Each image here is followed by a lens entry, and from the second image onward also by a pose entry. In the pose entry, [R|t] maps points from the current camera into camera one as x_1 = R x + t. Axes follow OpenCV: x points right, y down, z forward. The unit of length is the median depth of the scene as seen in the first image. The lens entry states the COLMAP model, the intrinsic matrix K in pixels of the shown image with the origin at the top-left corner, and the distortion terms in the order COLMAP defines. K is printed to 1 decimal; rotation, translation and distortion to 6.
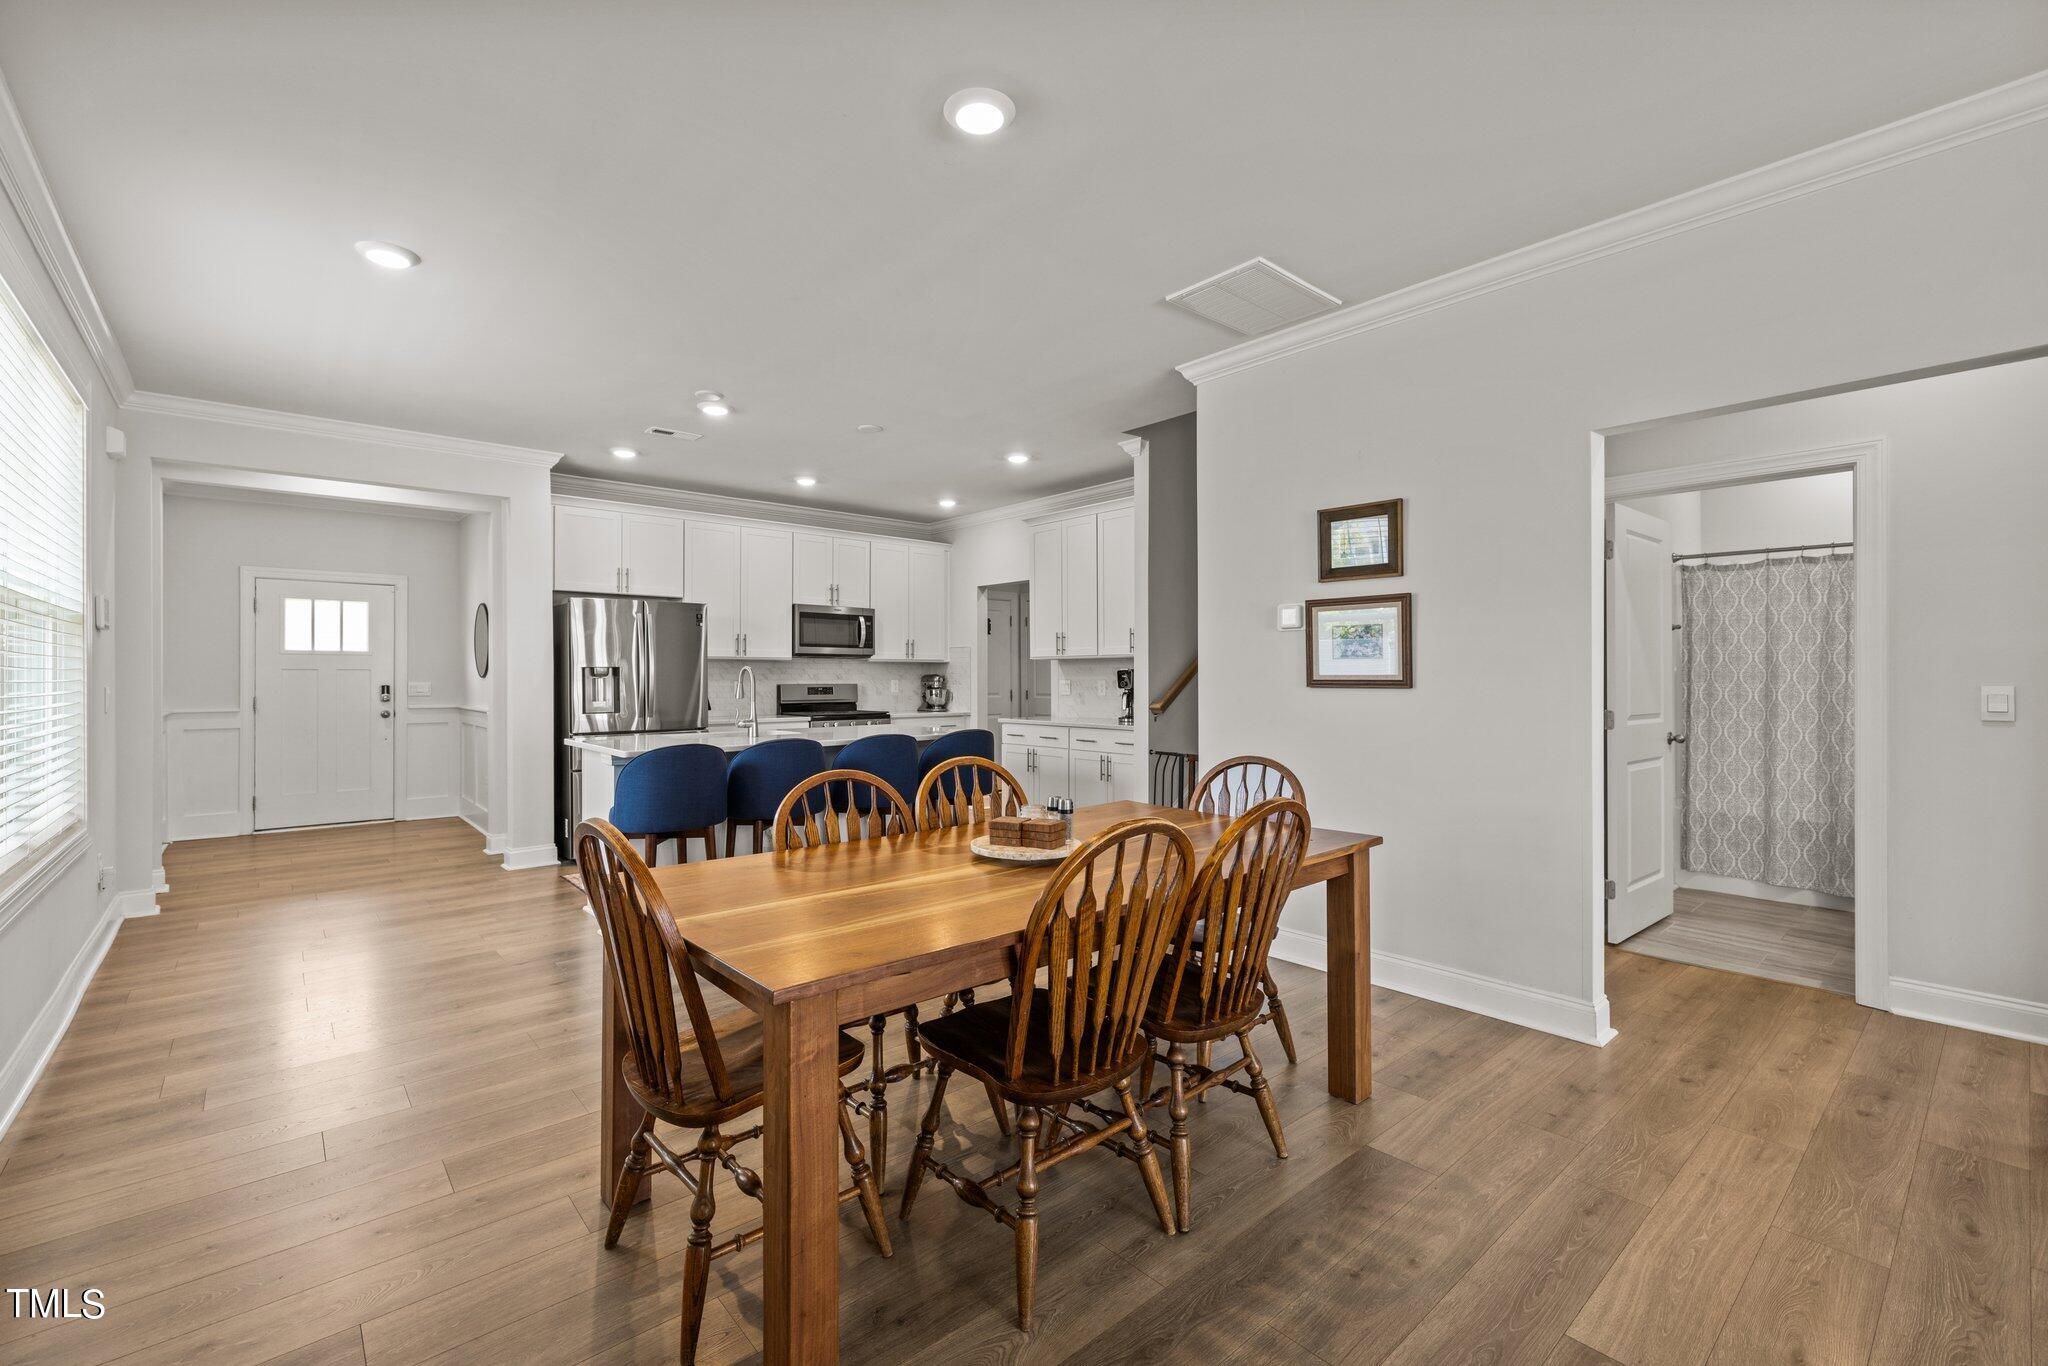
lens RADIAL K [[871.3, 0, 1009.7], [0, 871.3, 673.0], [0, 0, 1]] dist [0.000177, 0.000174]
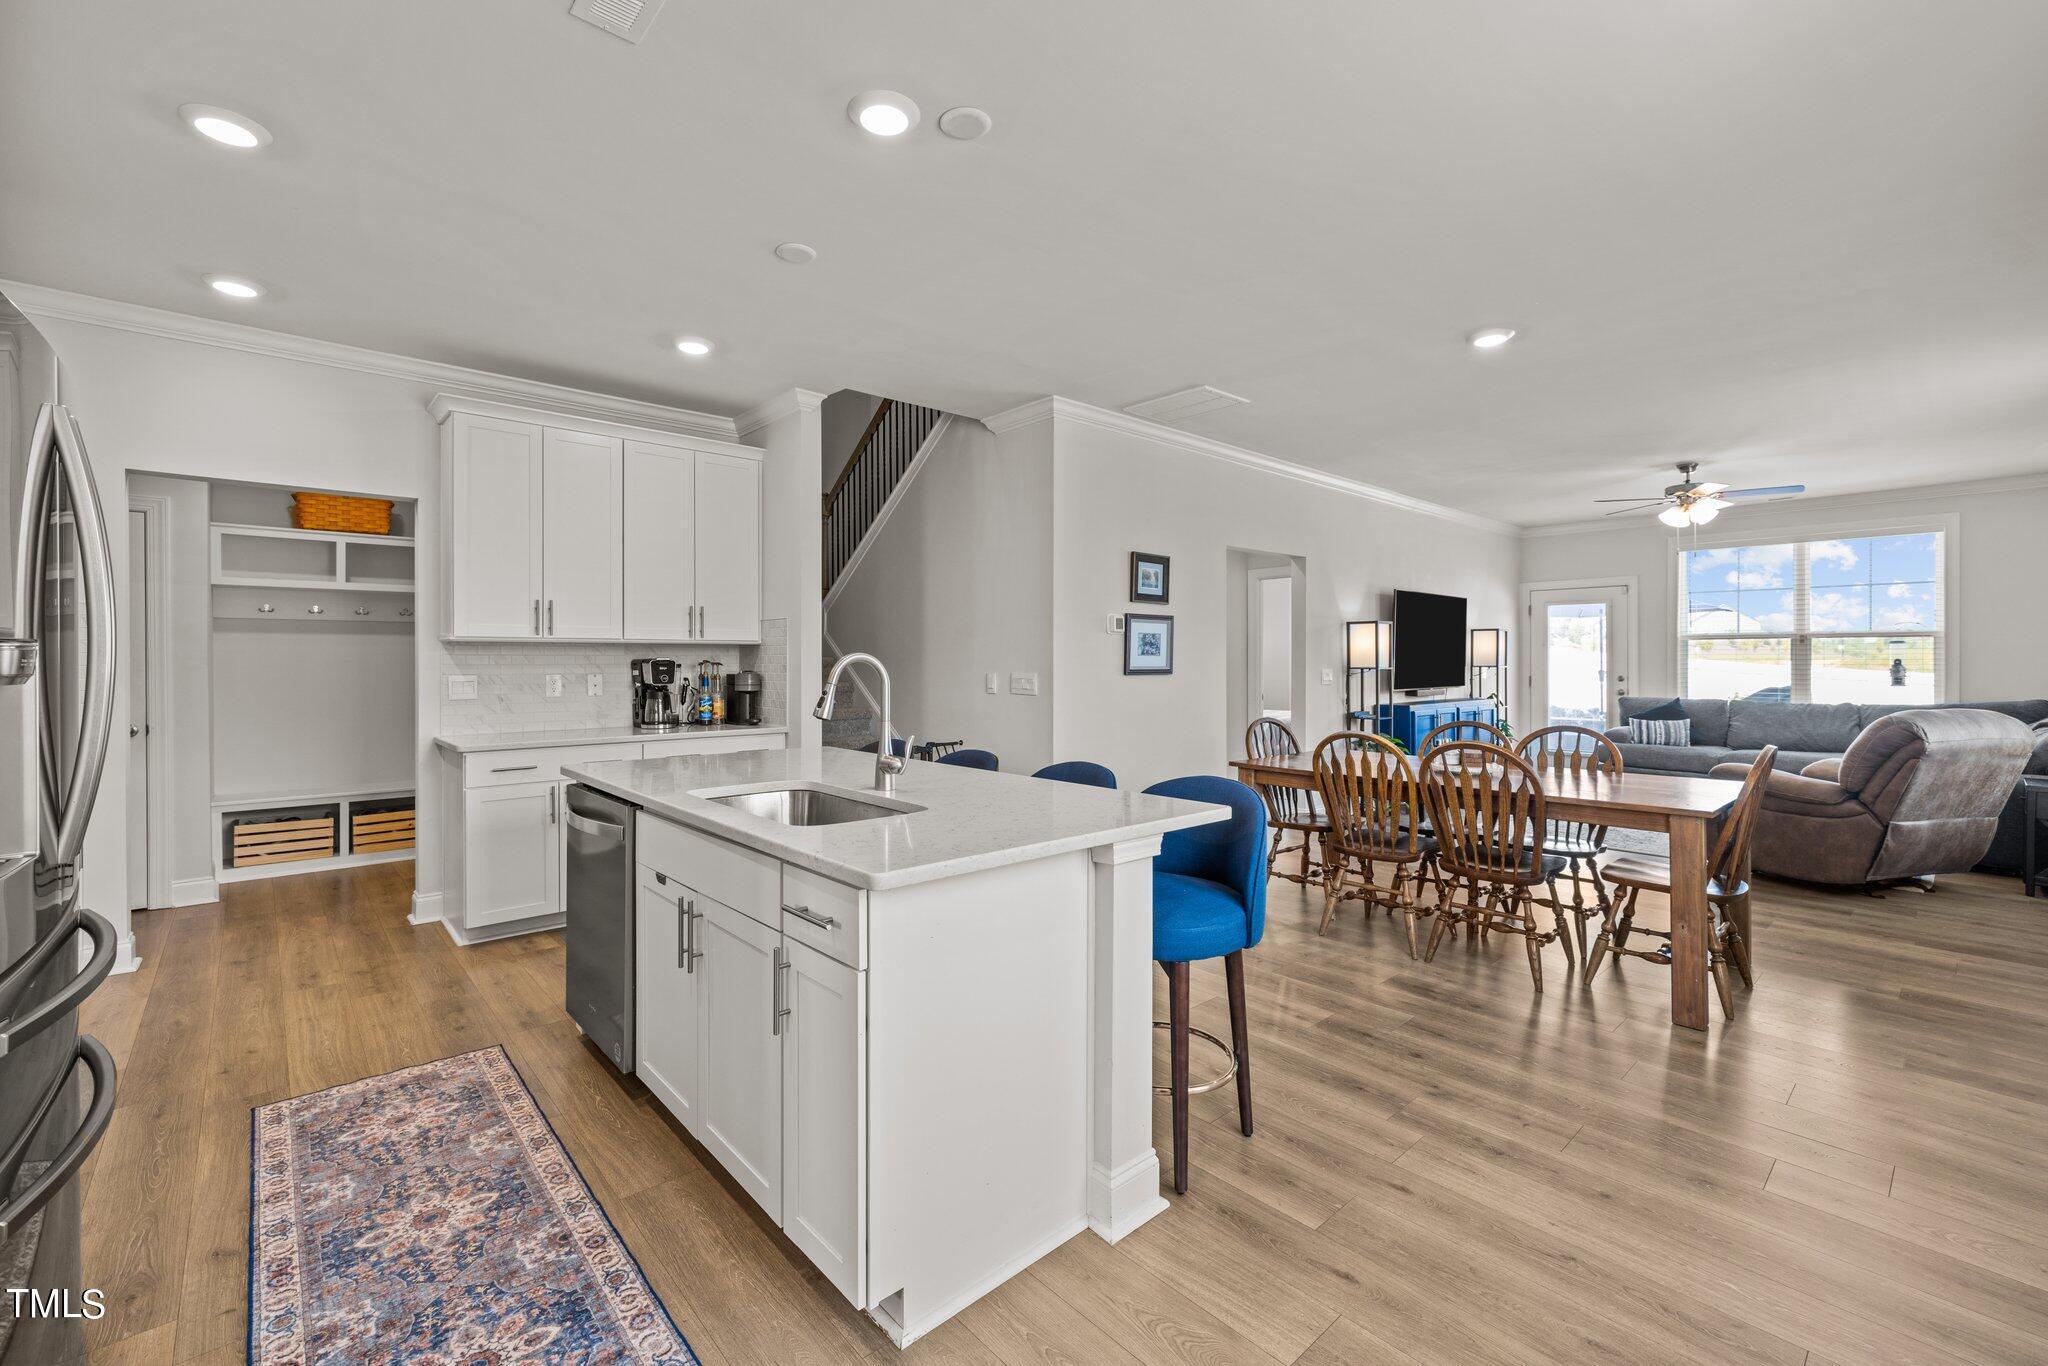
lens RADIAL K [[840.6, 0, 1016.2], [0, 840.6, 712.5], [0, 0, 1]] dist [-0.003074, -0.000381]
pose [[-0.024979, -0.058831, 0.997955, -0.518934], [-0.001870, 0.998268, 0.058803, -0.001330], [-0.999686, -0.000397, -0.025045, 0.613367]]
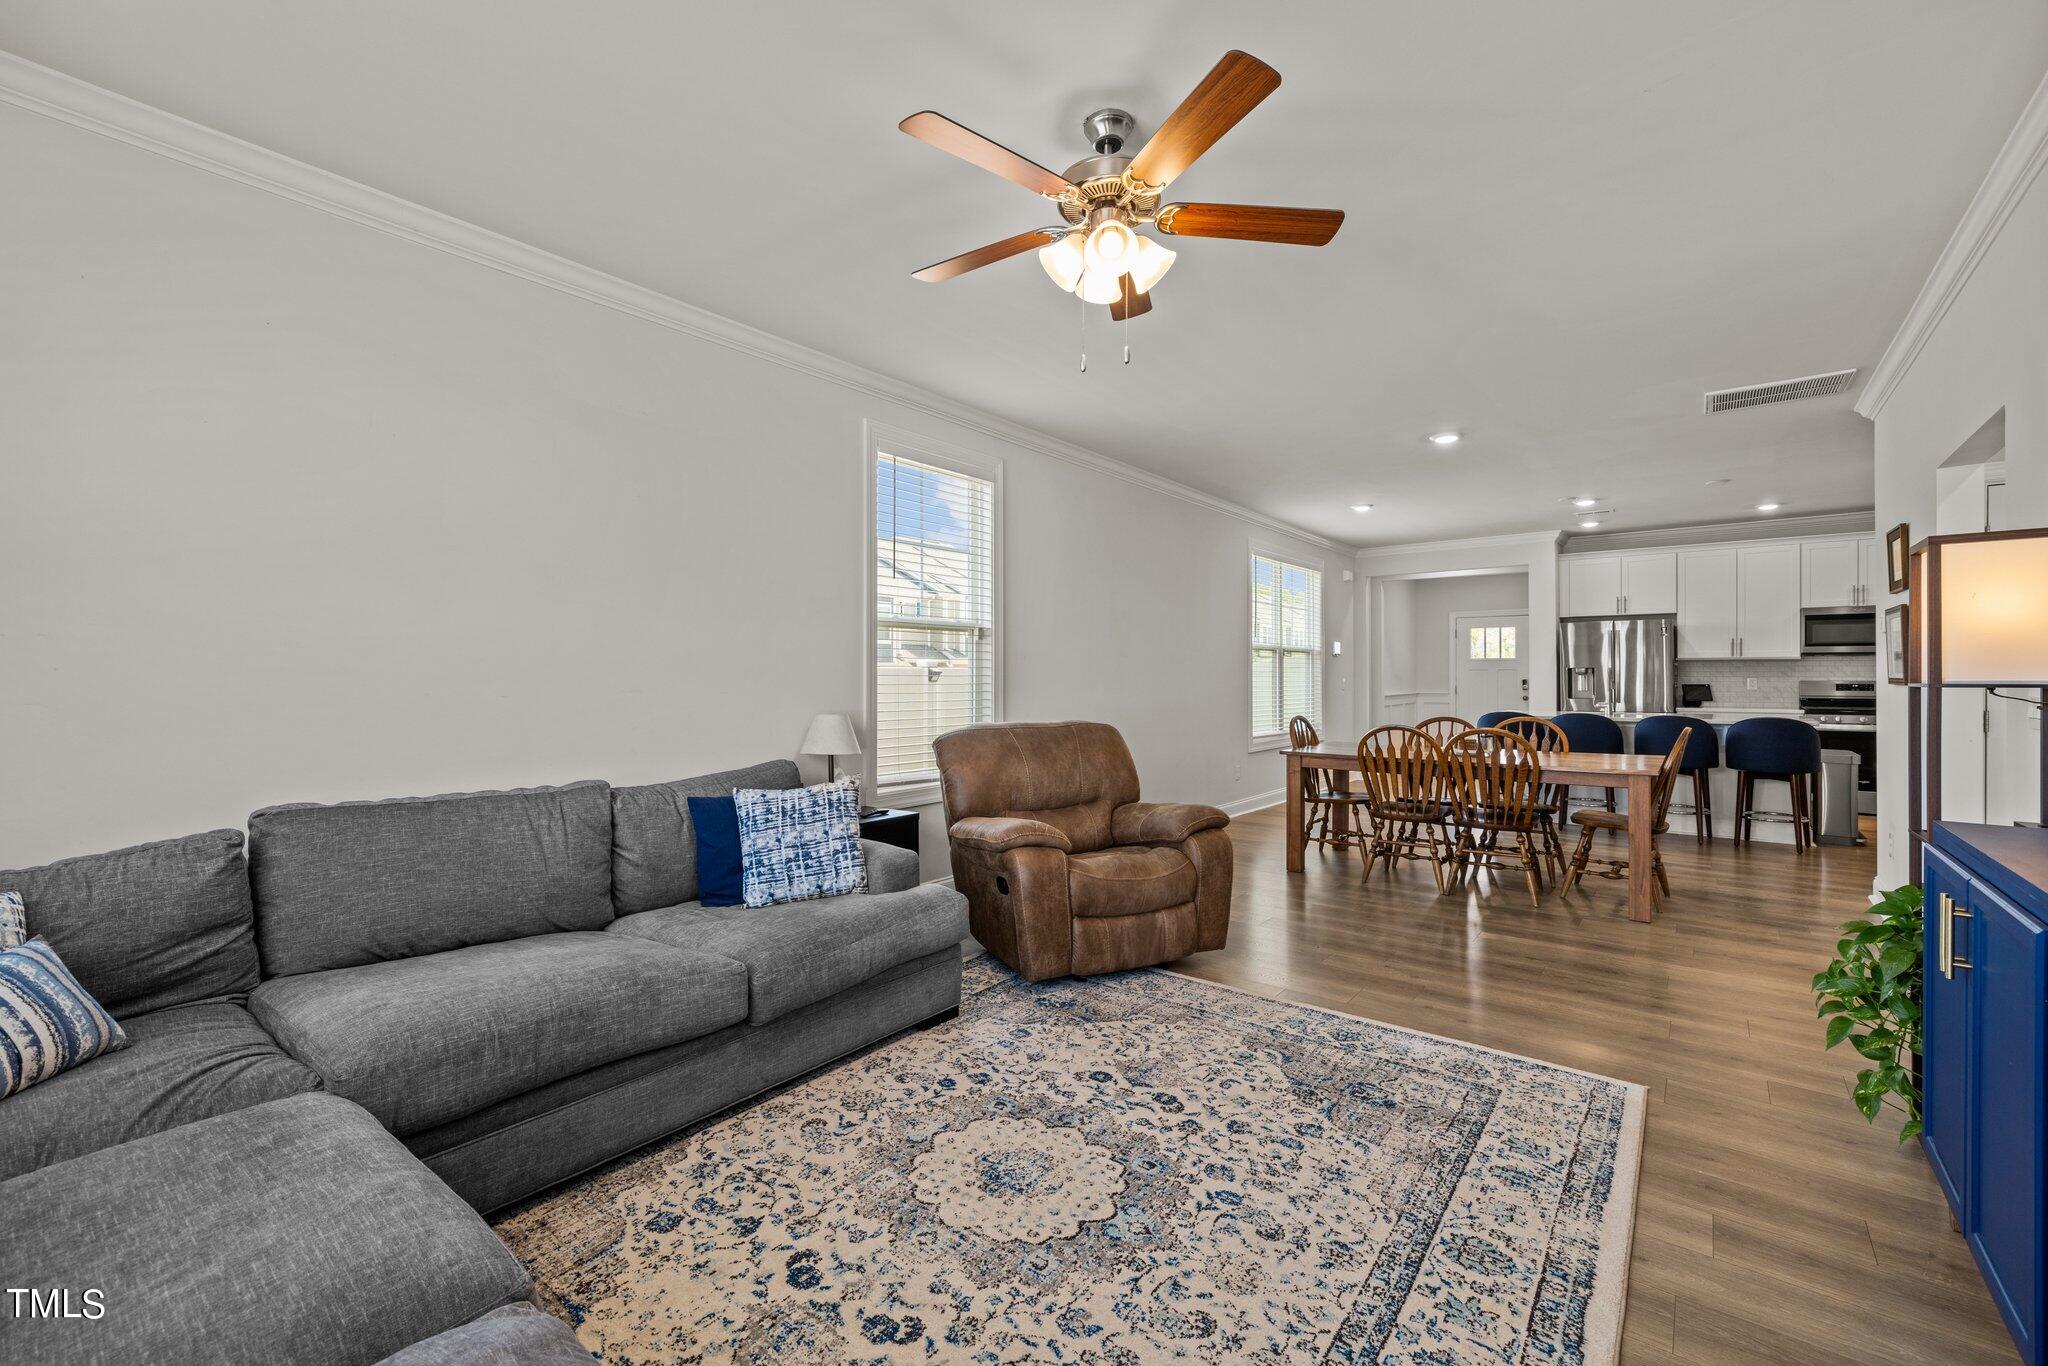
lens RADIAL K [[854.6, 0, 1014.3], [0, 854.6, 672.5], [0, 0, 1]] dist [0.001553, 0.000632]
pose [[0.179707, -0.000768, -0.983720, 0.642428], [0.002591, 0.999997, -0.000307, 0.000136], [0.983717, -0.002493, 0.179709, -0.181258]]
